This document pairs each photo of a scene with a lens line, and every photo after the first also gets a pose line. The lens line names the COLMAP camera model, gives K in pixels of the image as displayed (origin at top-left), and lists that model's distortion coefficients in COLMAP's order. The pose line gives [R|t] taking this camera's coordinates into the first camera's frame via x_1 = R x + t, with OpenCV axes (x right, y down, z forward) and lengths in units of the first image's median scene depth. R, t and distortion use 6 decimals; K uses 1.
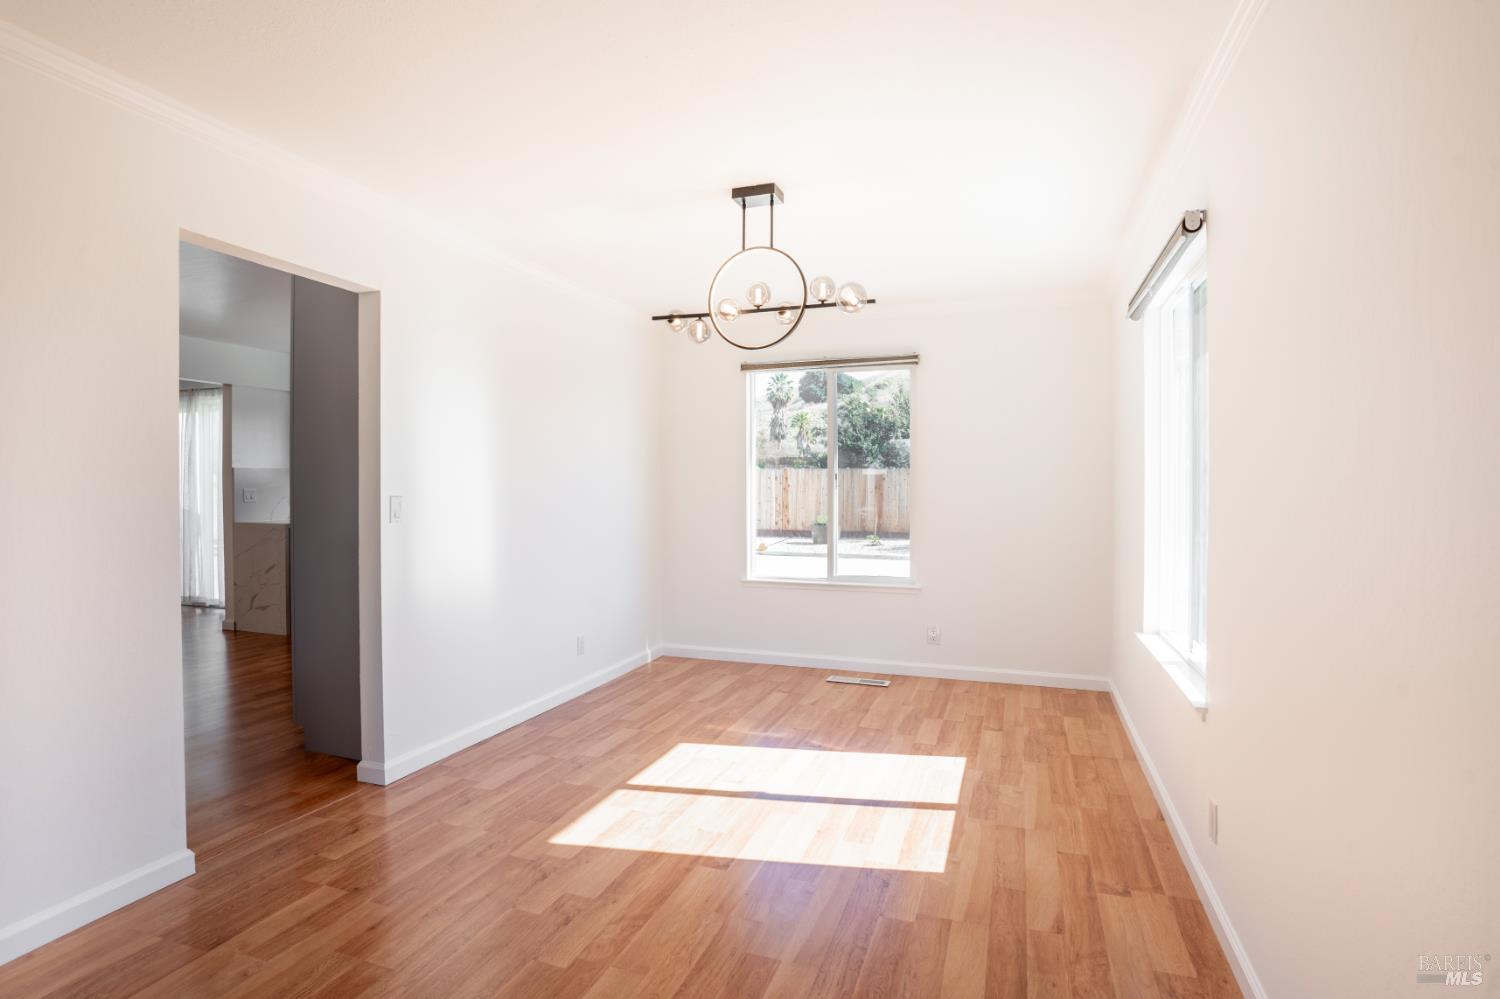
lens RADIAL K [[741.0, 0, 755.8], [0, 741.0, 499.9], [0, 0, 1]] dist [-0.056669, 0.024739]
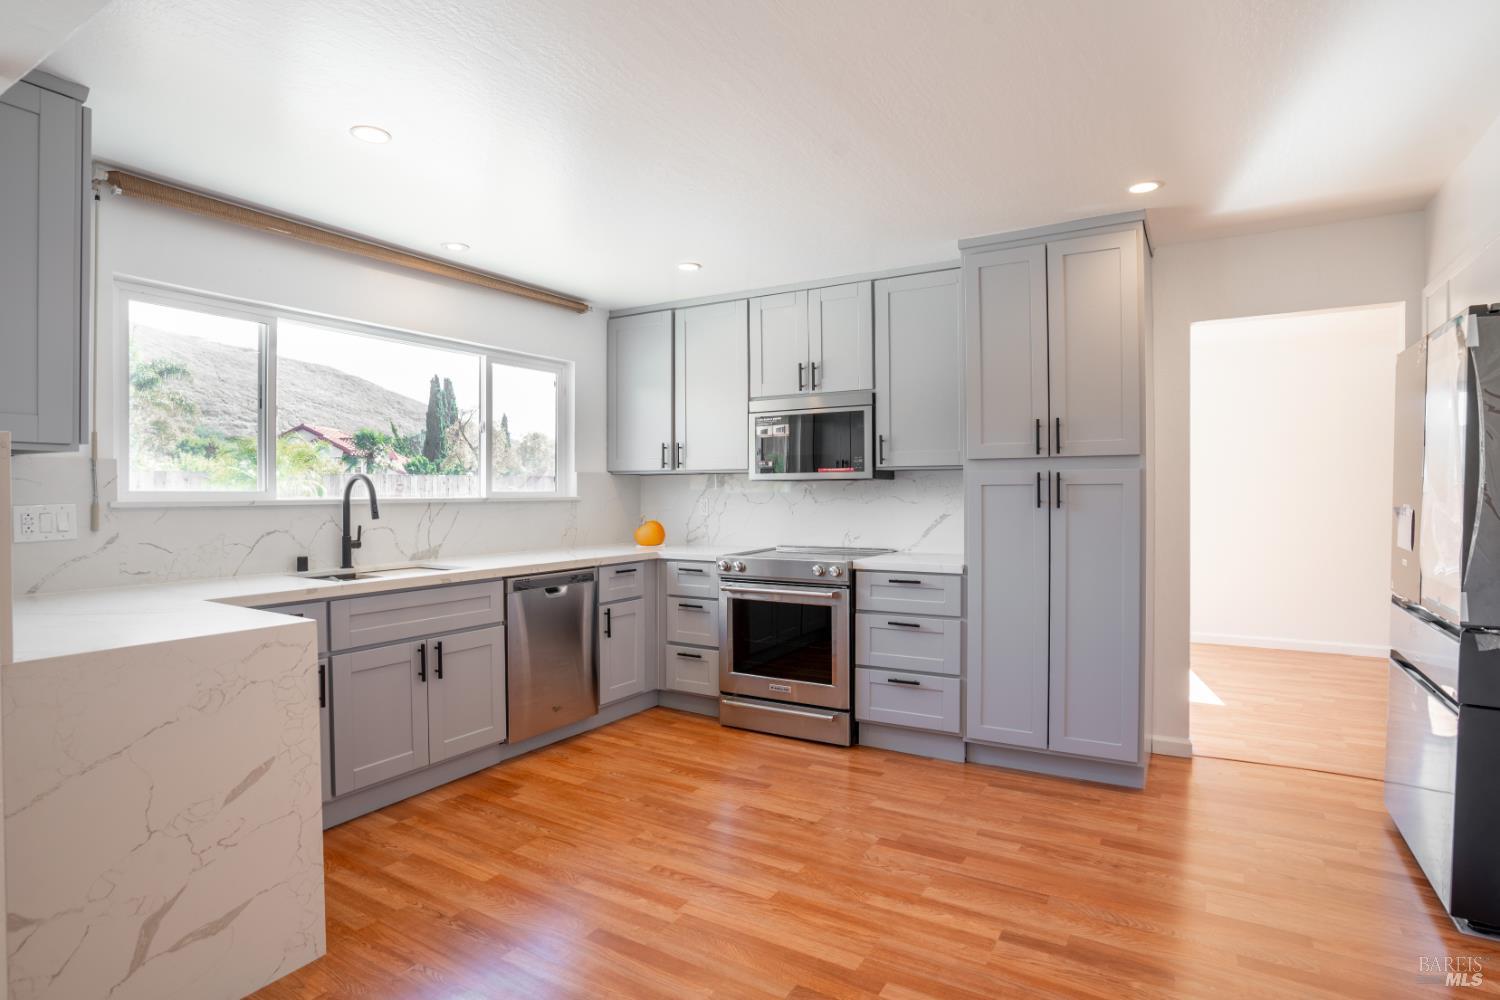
lens RADIAL K [[765.6, 0, 742.6], [0, 765.6, 497.3], [0, 0, 1]] dist [-0.070234, 0.026711]
pose [[0.211330, -0.008516, 0.977378, -0.896605], [0.022033, 0.999749, 0.003947, -0.017718], [-0.977166, 0.020701, 0.211464, 0.713443]]
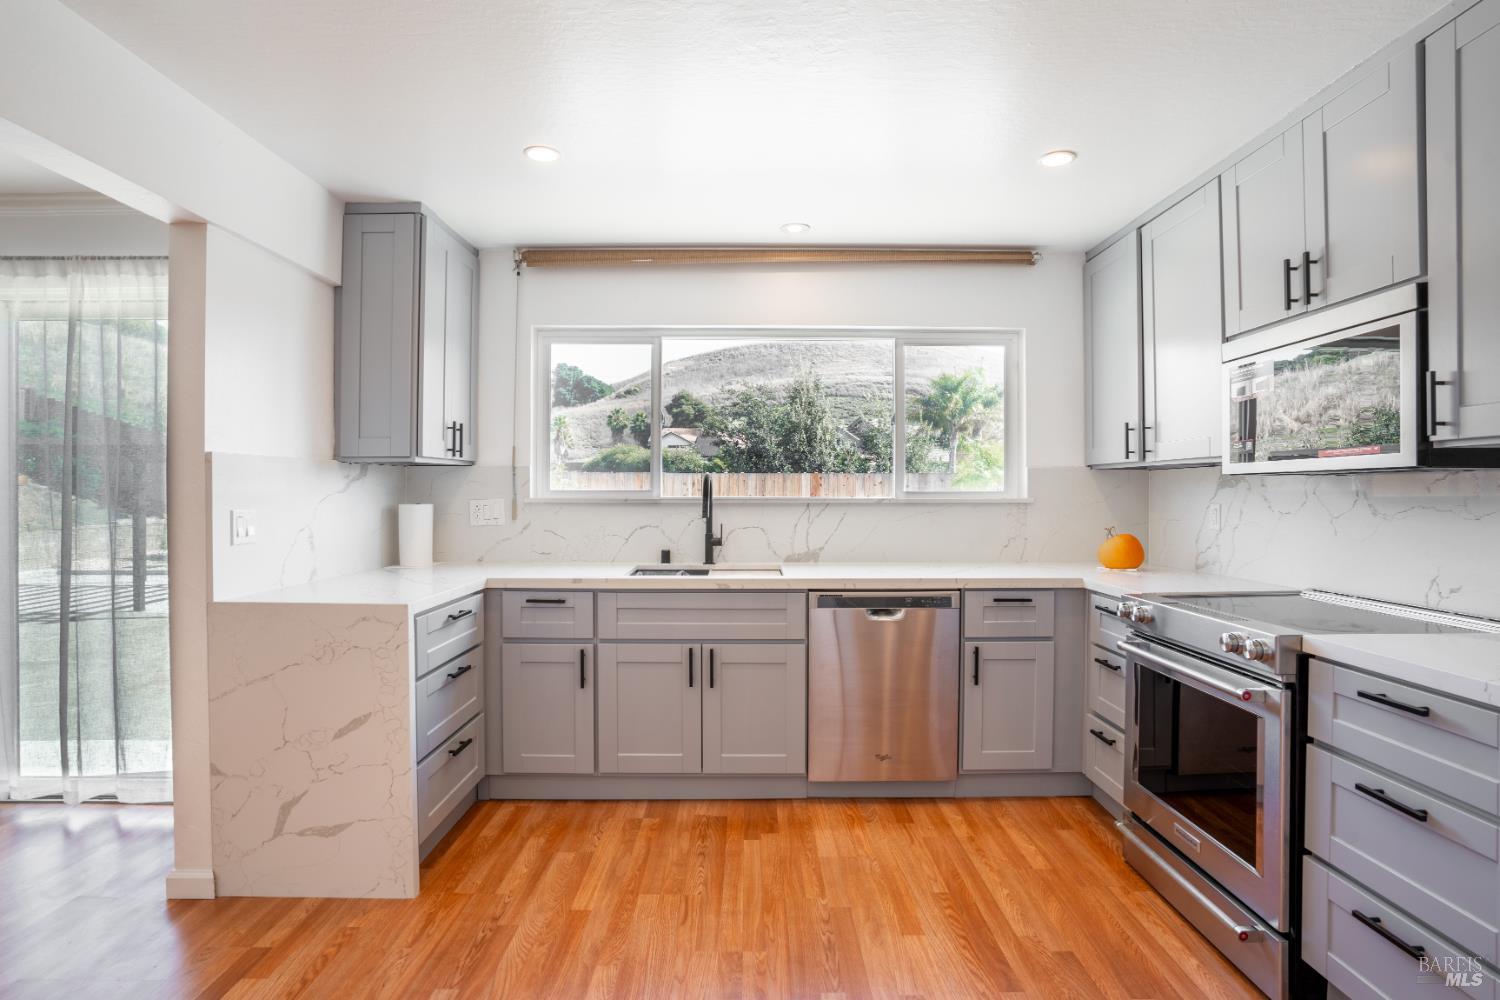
lens RADIAL K [[738.2, 0, 754.6], [0, 738.2, 492.3], [0, 0, 1]] dist [-0.089648, 0.041059]
pose [[0.939696, 0.000576, 0.342010, -0.584518], [0.005747, 0.999831, -0.017474, -0.015090], [-0.341962, 0.018386, 0.939534, 0.571643]]
